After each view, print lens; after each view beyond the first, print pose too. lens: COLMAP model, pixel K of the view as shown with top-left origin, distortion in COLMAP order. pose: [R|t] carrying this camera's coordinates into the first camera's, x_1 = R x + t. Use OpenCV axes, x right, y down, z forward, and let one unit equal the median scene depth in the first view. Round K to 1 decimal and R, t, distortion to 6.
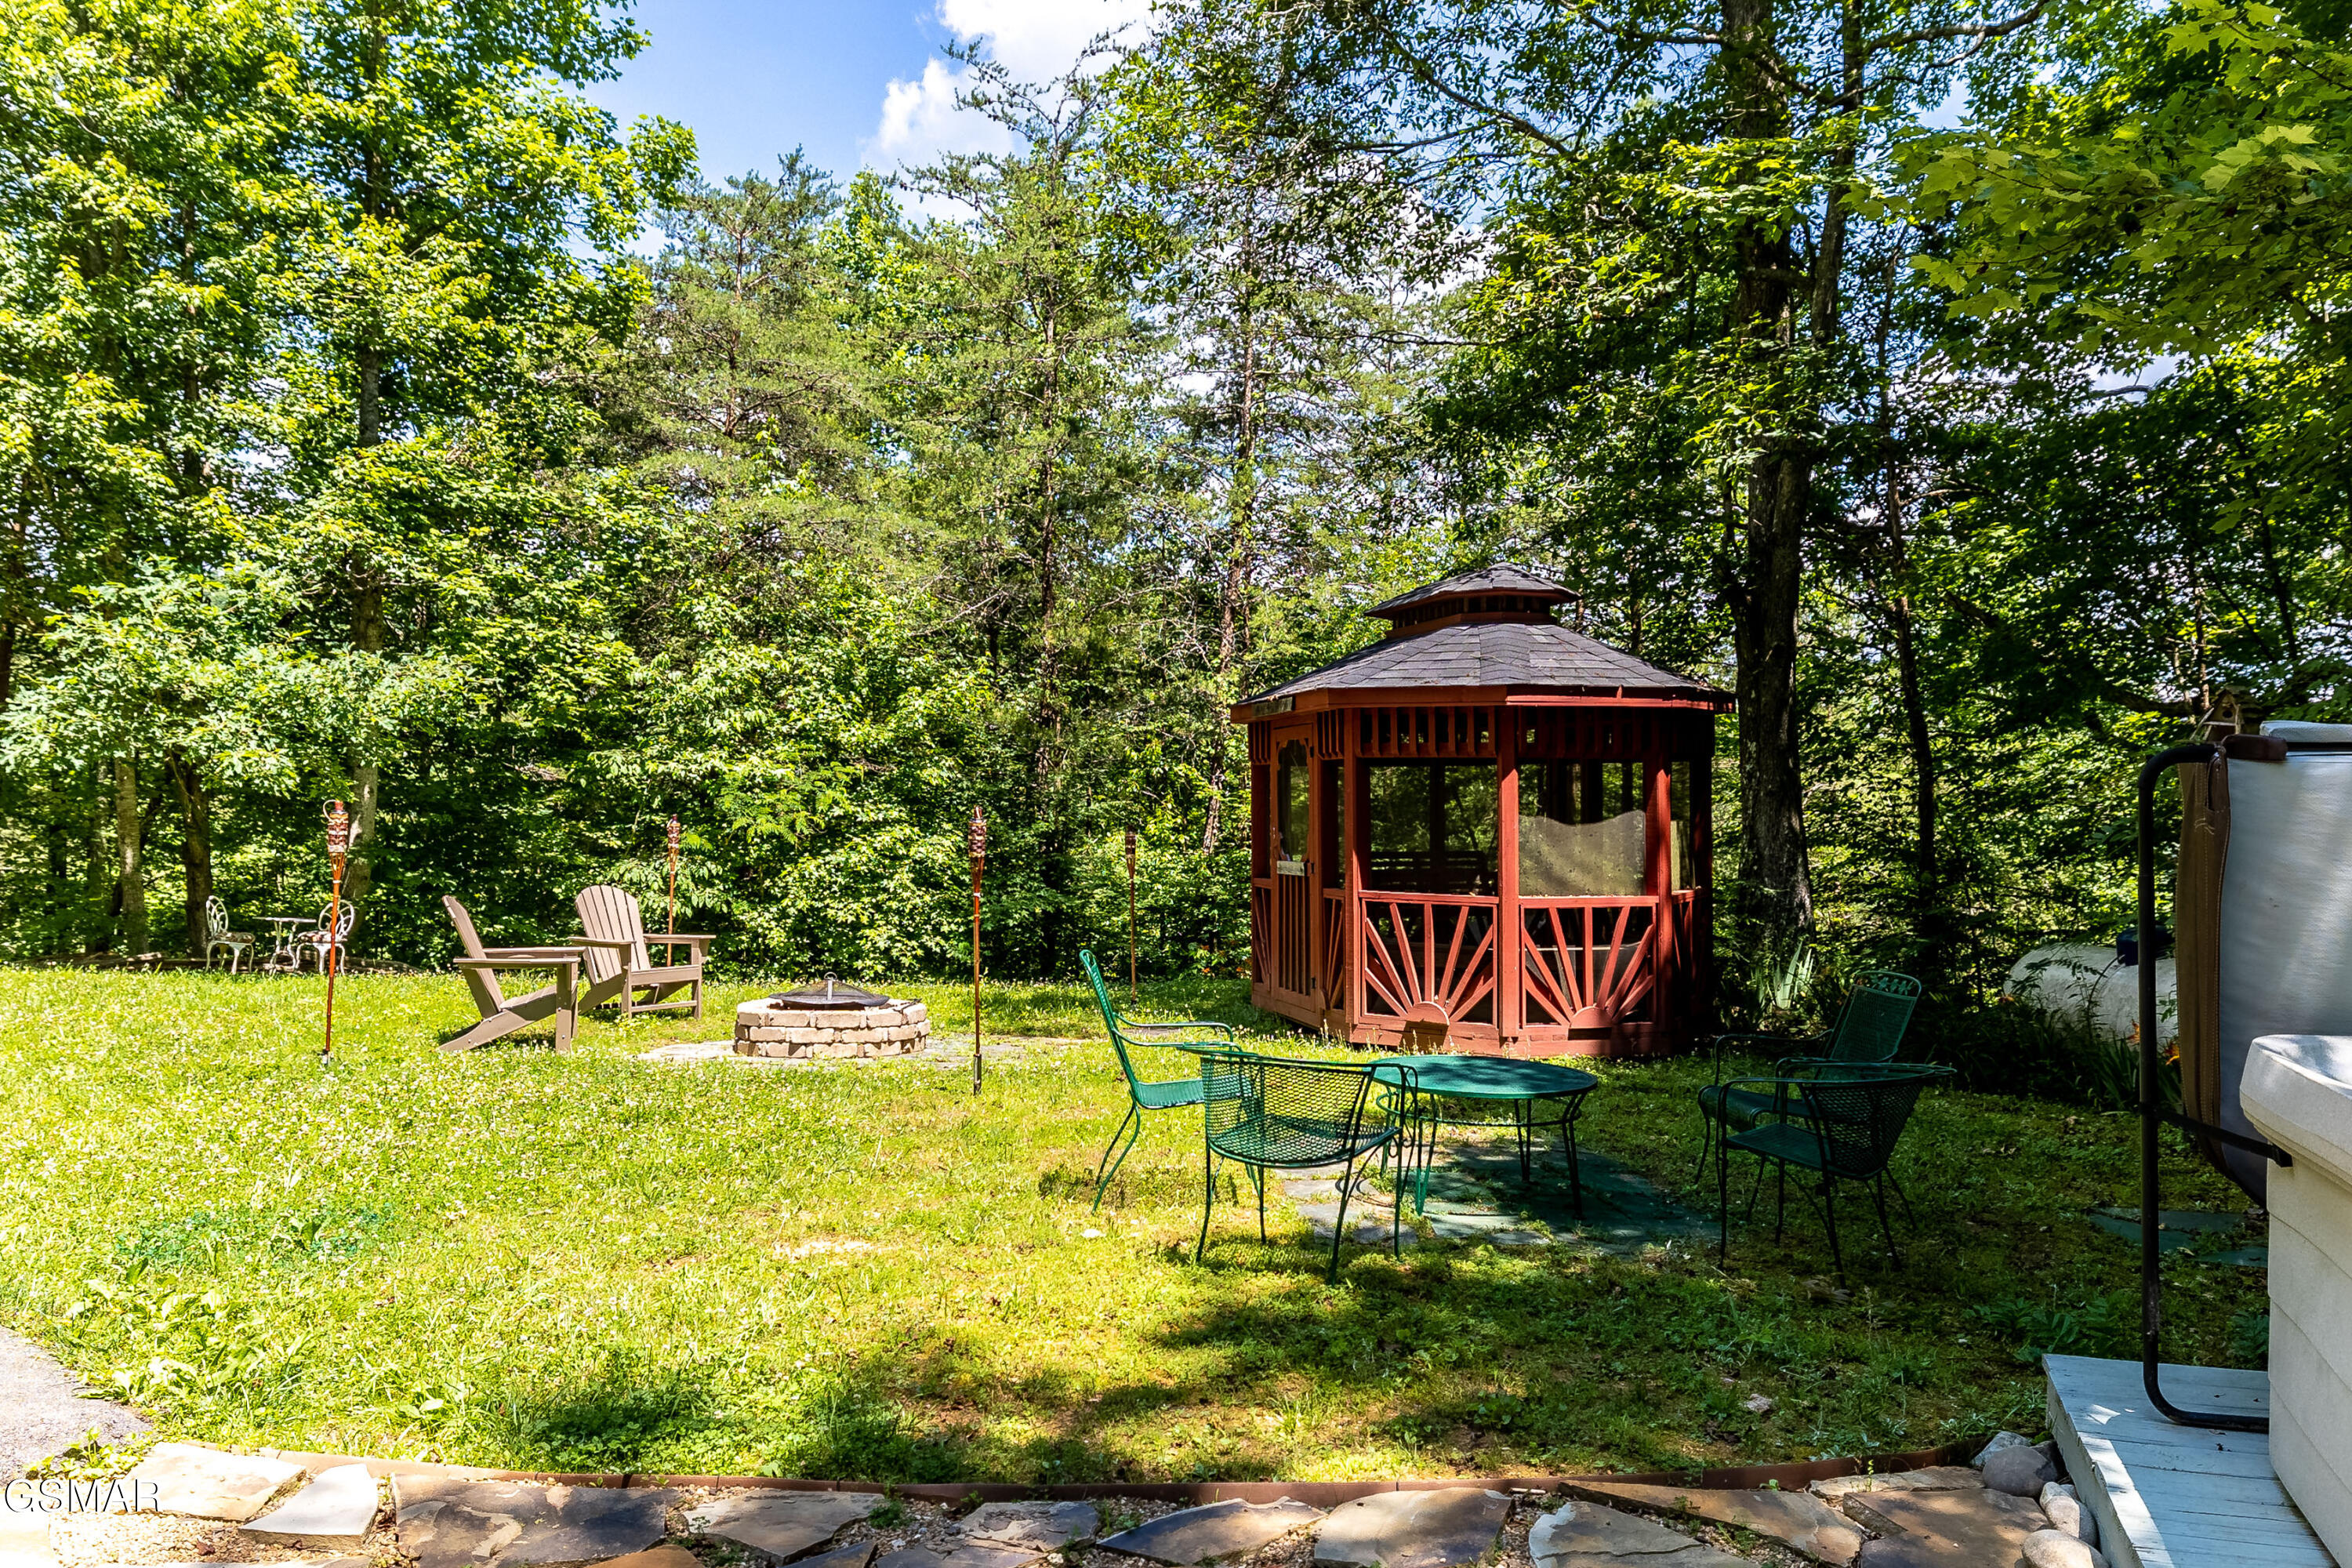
lens RADIAL K [[1830.0, 0, 1176.0], [0, 1830.0, 784.0], [0, 0, 1]] dist [0.004088, 0.000016]
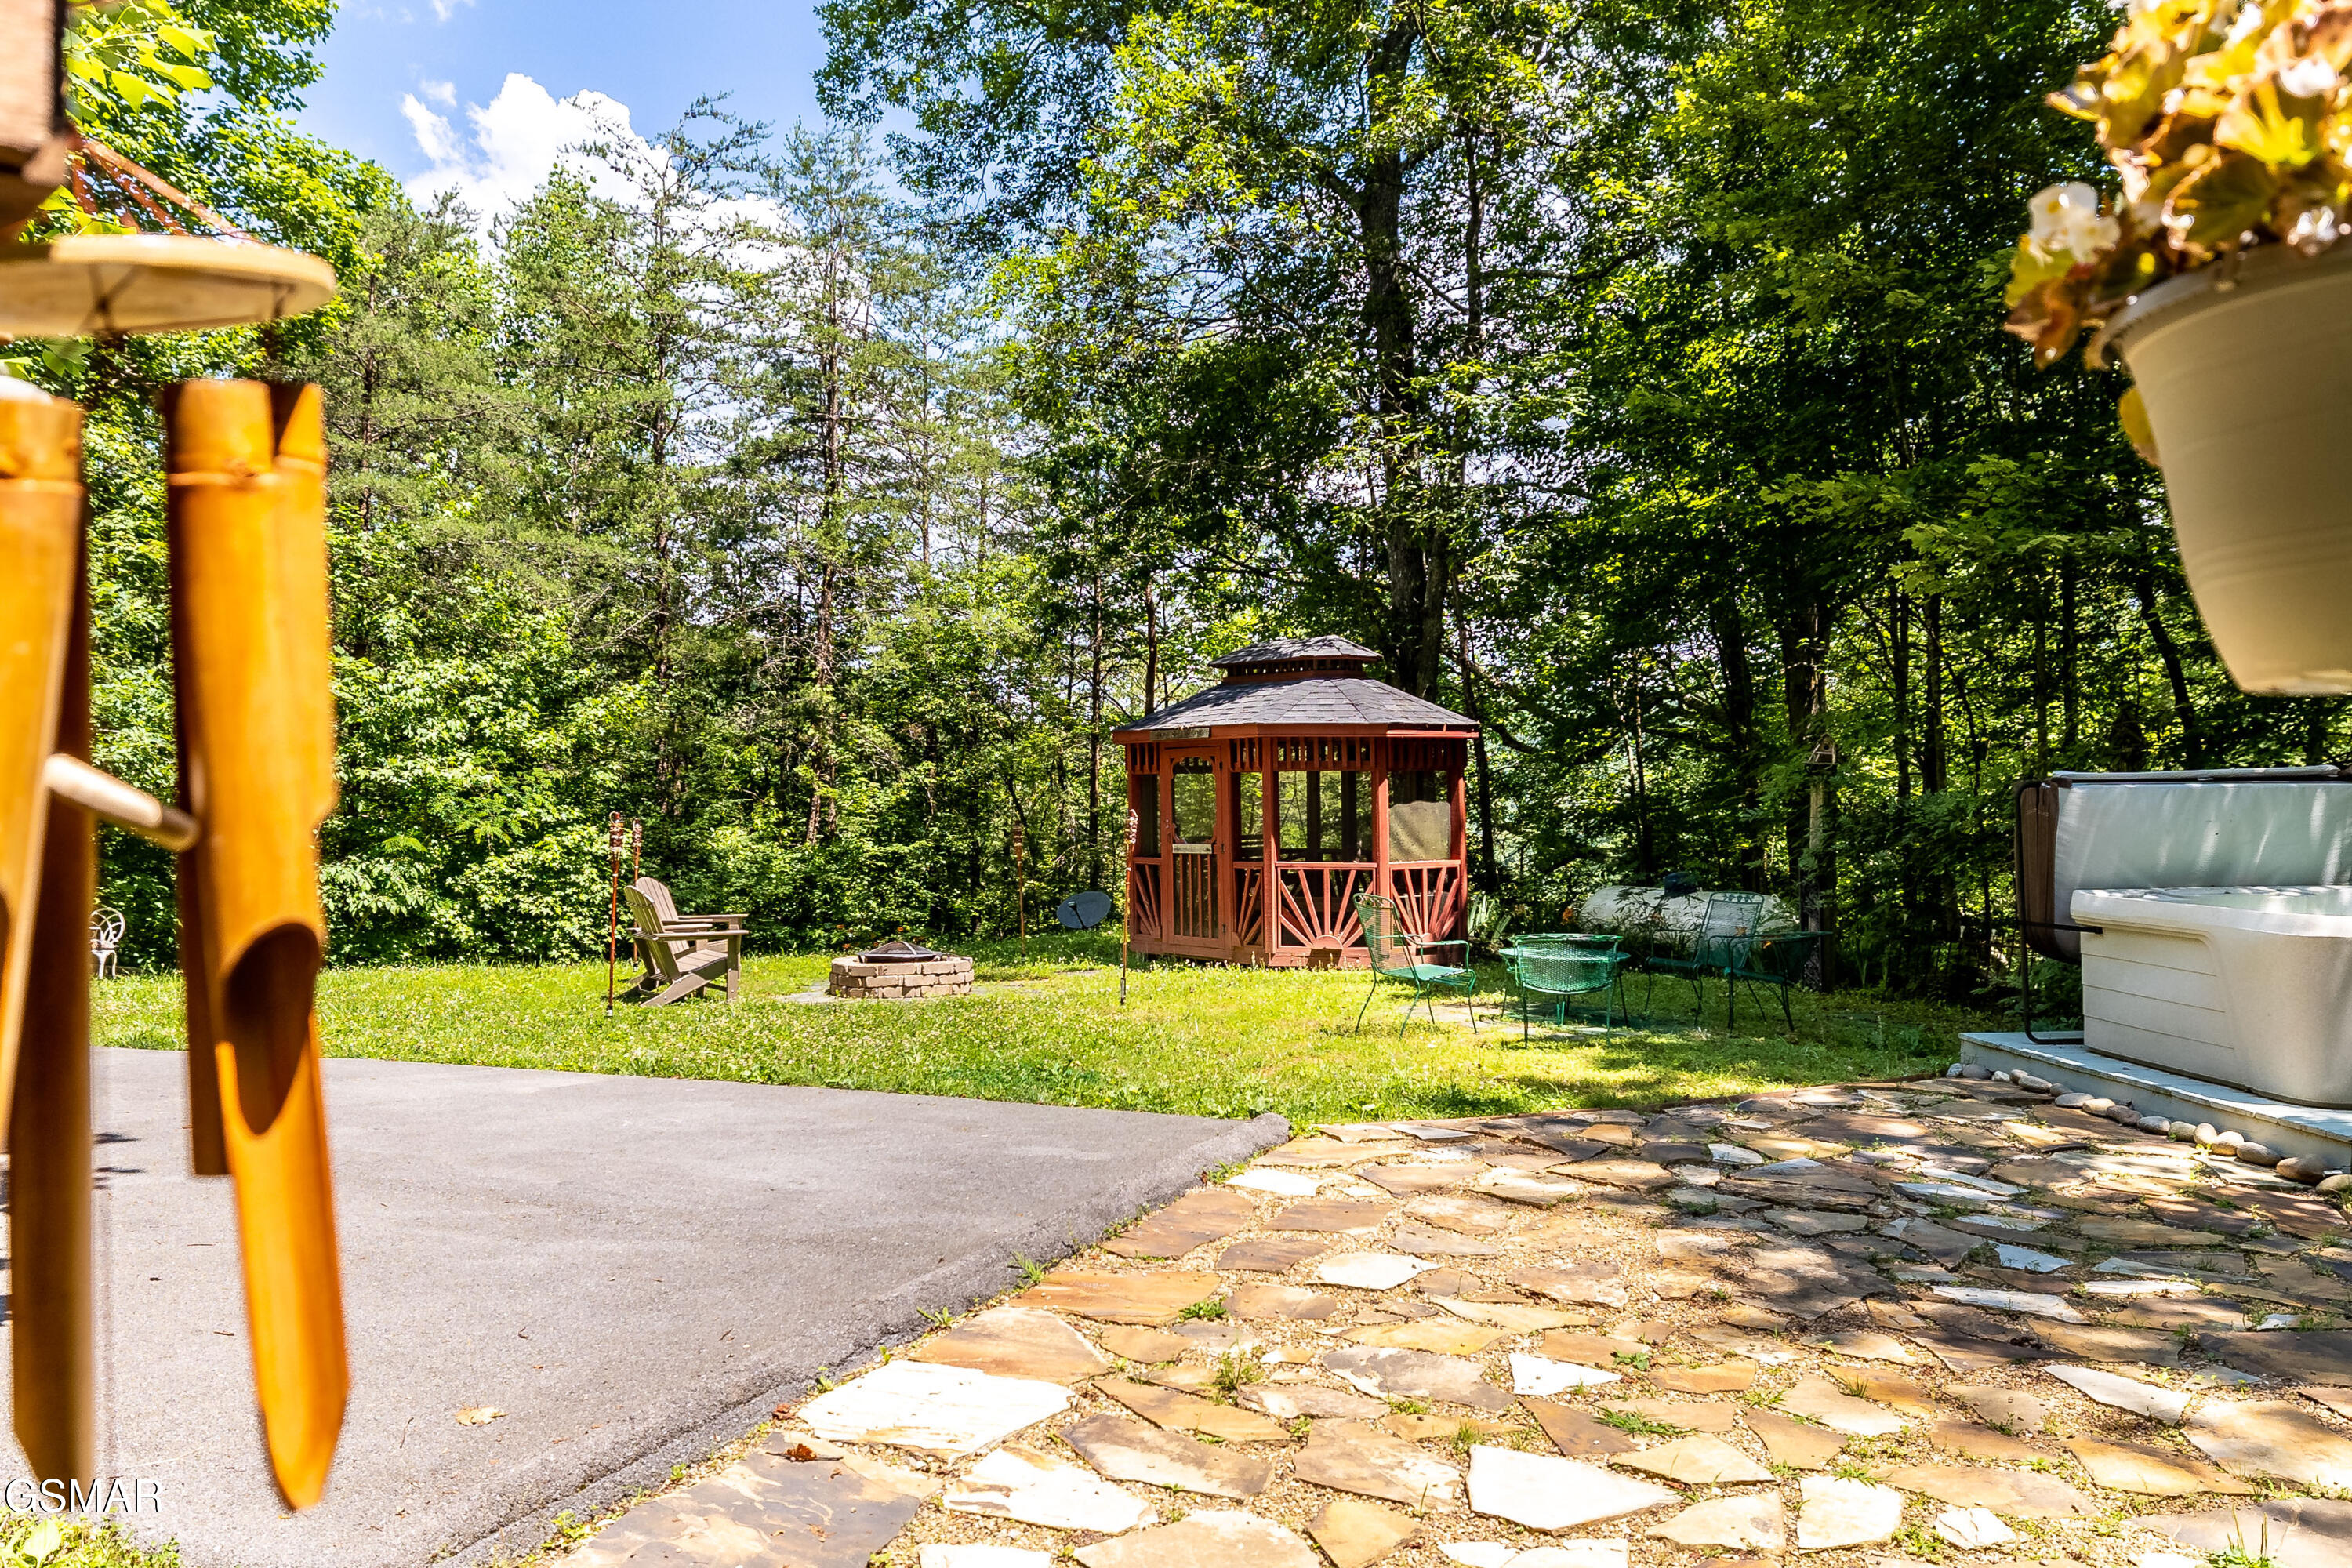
lens RADIAL K [[1830.0, 0, 1176.0], [0, 1830.0, 784.0], [0, 0, 1]] dist [0.004088, 0.000016]
pose [[0.920539, -0.011255, 0.390489, -0.266838], [0.008621, 0.999927, 0.008497, -0.008453], [-0.390556, -0.004455, 0.920569, -0.154058]]
